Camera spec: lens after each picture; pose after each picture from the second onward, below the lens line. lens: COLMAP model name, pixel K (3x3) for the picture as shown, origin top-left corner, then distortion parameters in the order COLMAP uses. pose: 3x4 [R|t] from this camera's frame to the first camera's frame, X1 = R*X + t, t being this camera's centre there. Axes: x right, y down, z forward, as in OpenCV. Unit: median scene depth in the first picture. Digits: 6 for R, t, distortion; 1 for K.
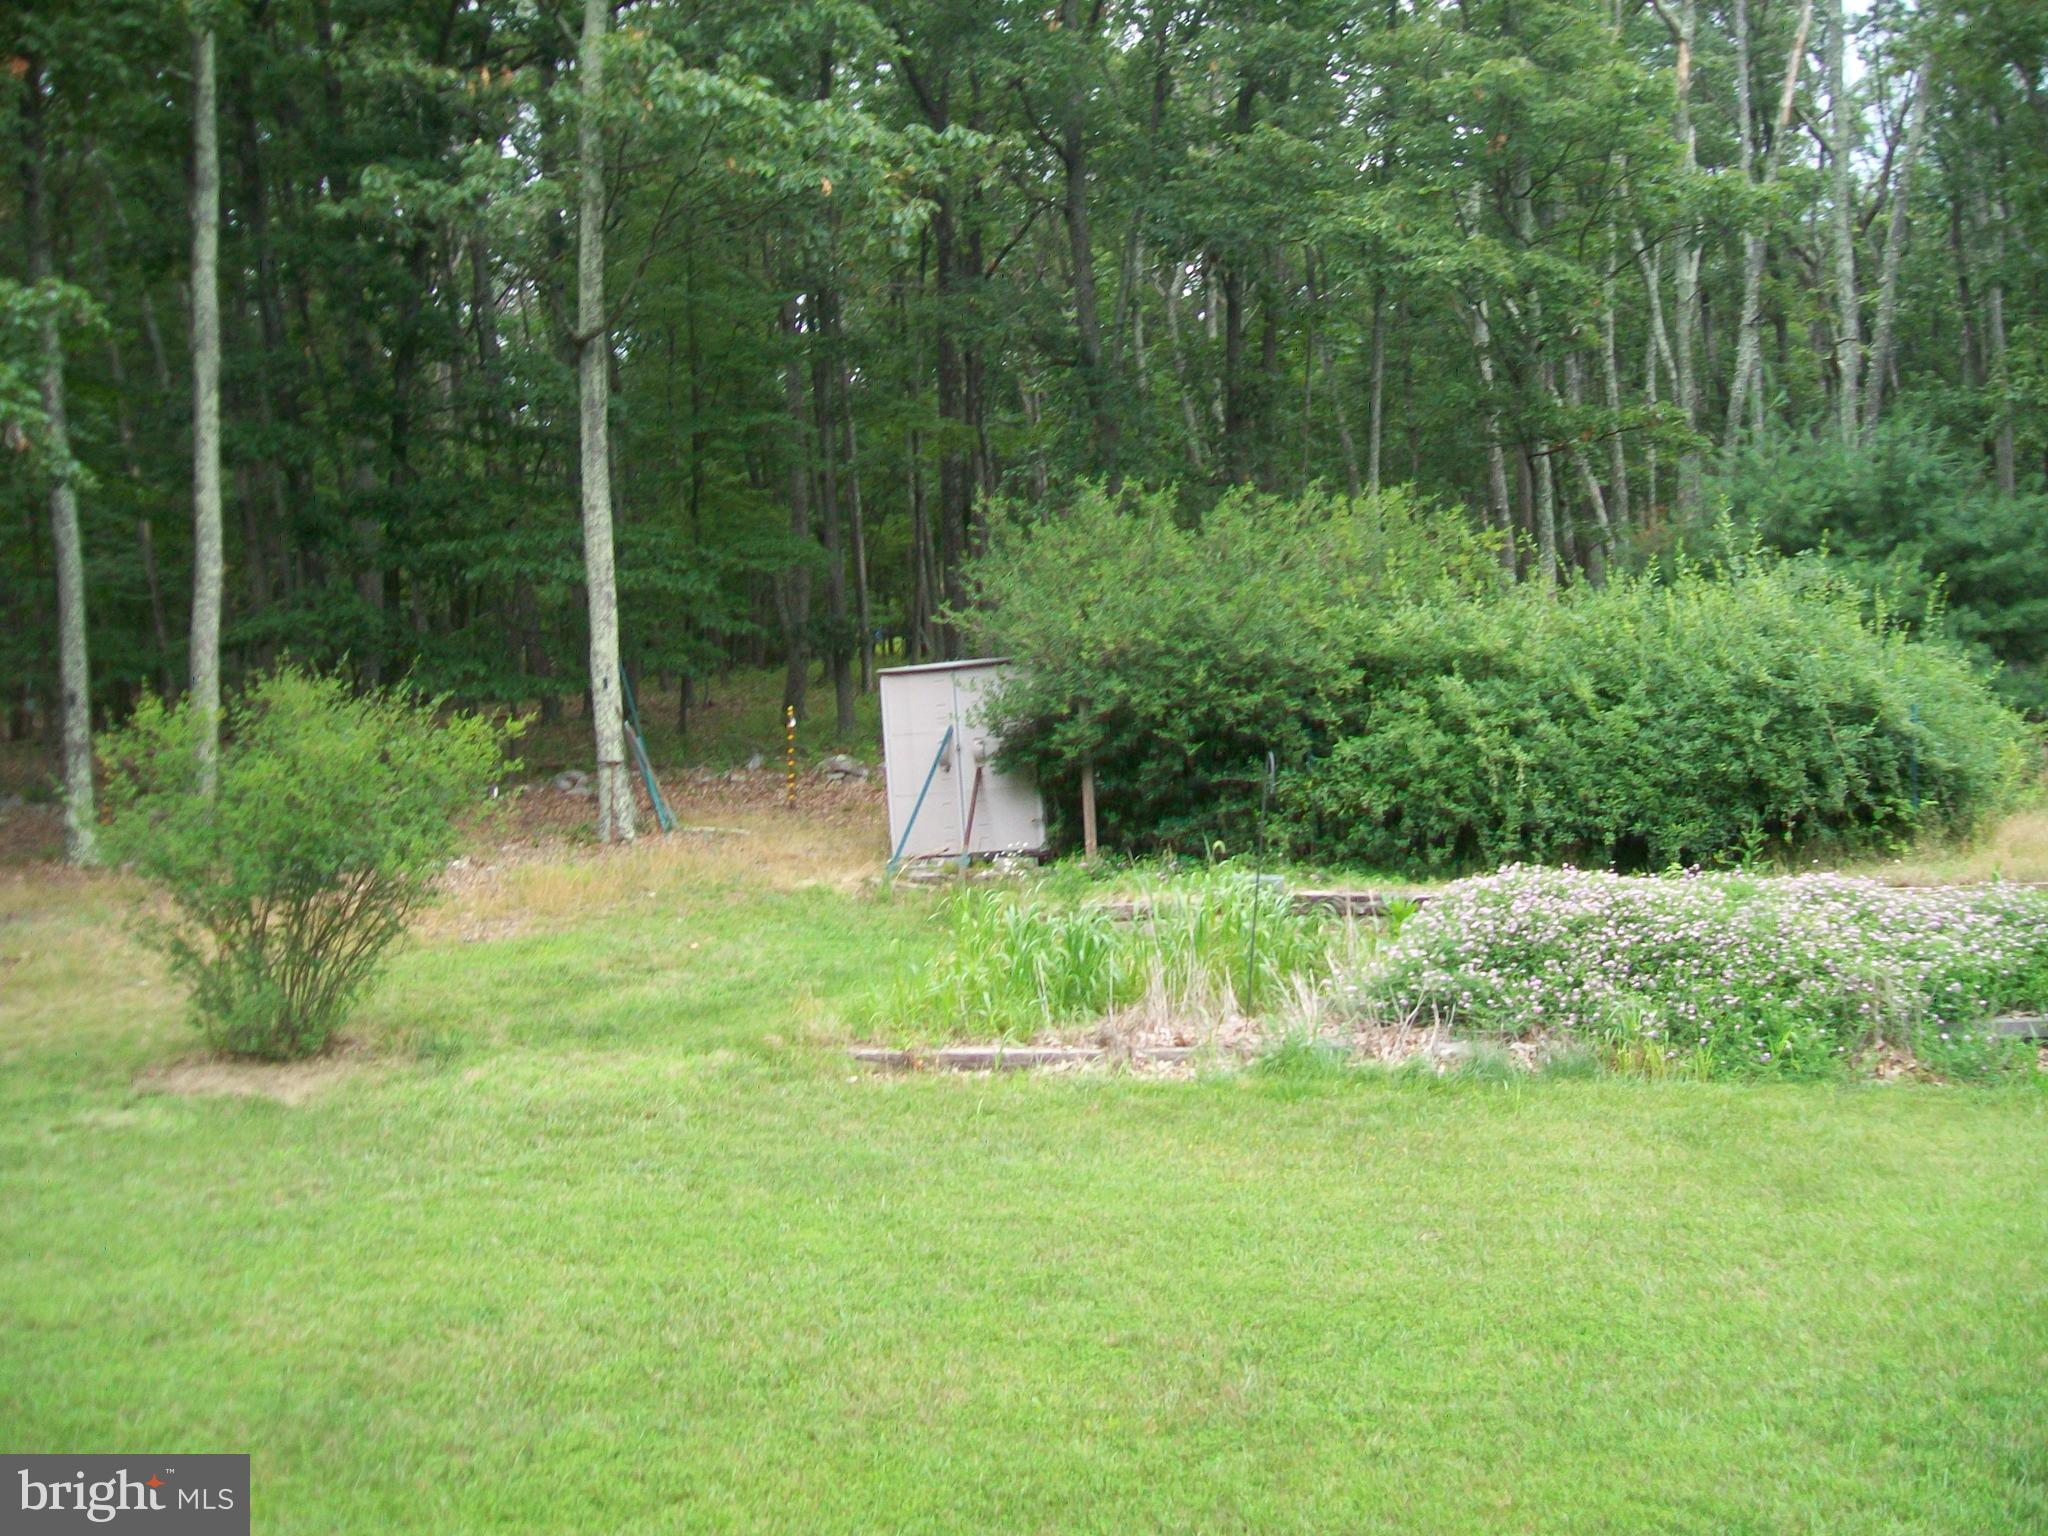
lens RADIAL K [[2120.3, 0, 1035.3], [0, 2120.3, 775.1], [0, 0, 1]] dist [-0.192428, 0.177512]
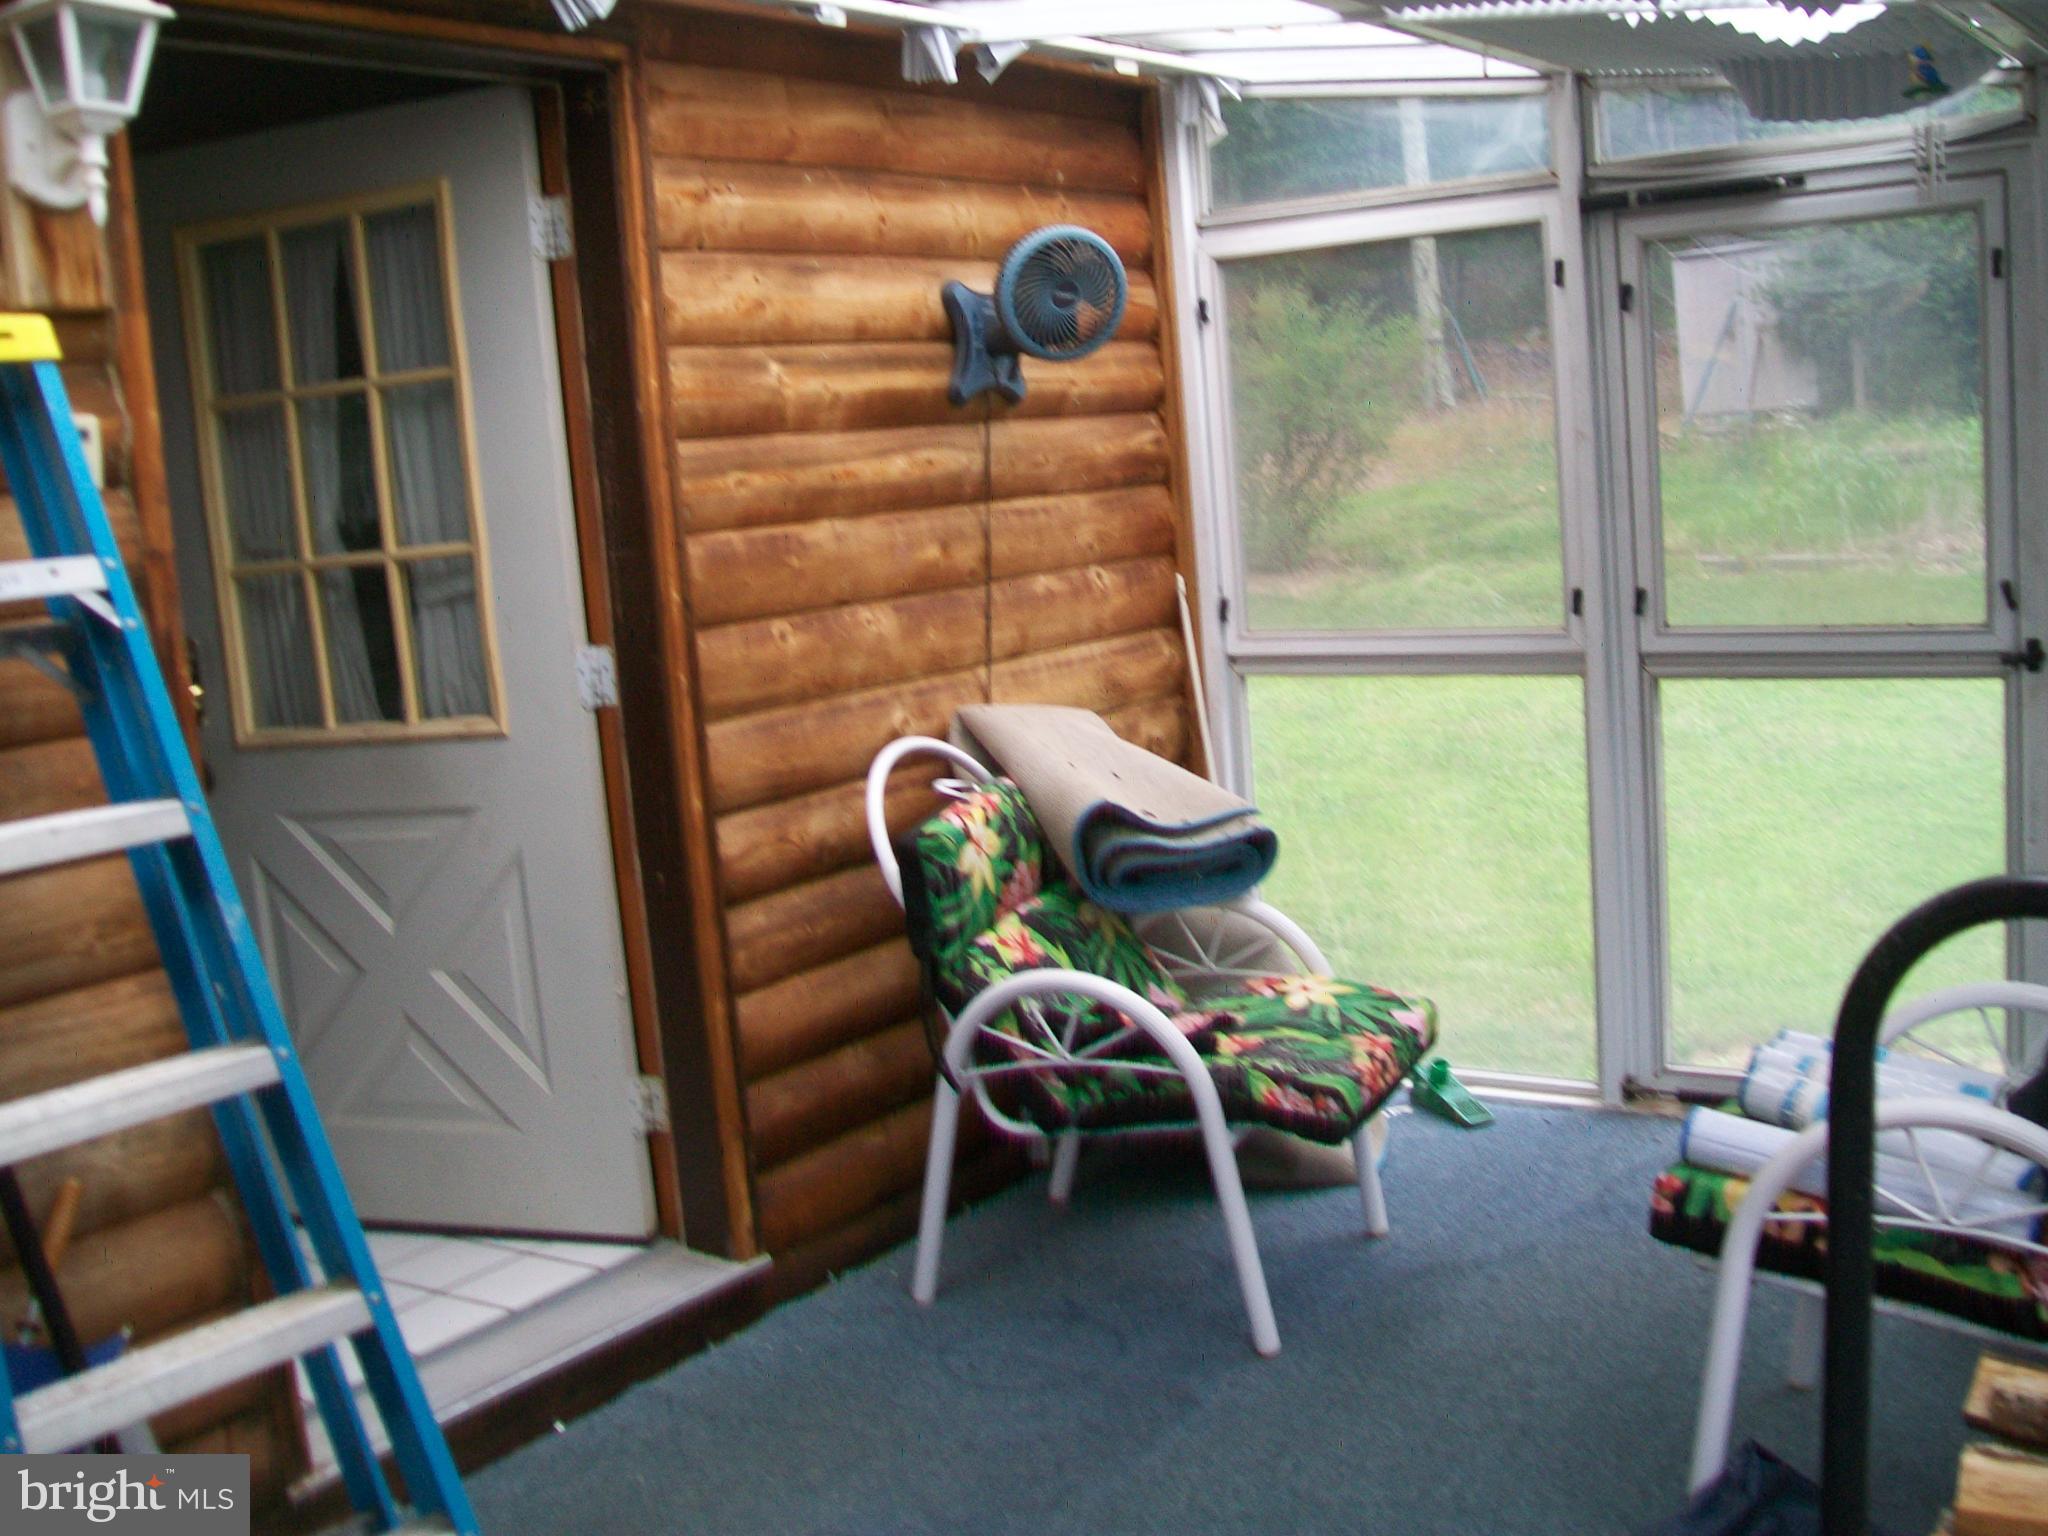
lens RADIAL K [[2120.3, 0, 1035.3], [0, 2120.3, 775.1], [0, 0, 1]] dist [-0.192428, 0.177512]
pose [[0.946646, 0.019235, -0.321702, -0.037313], [0.046546, 0.979591, 0.195538, -0.008538], [0.318897, -0.200079, 0.926430, -0.253555]]
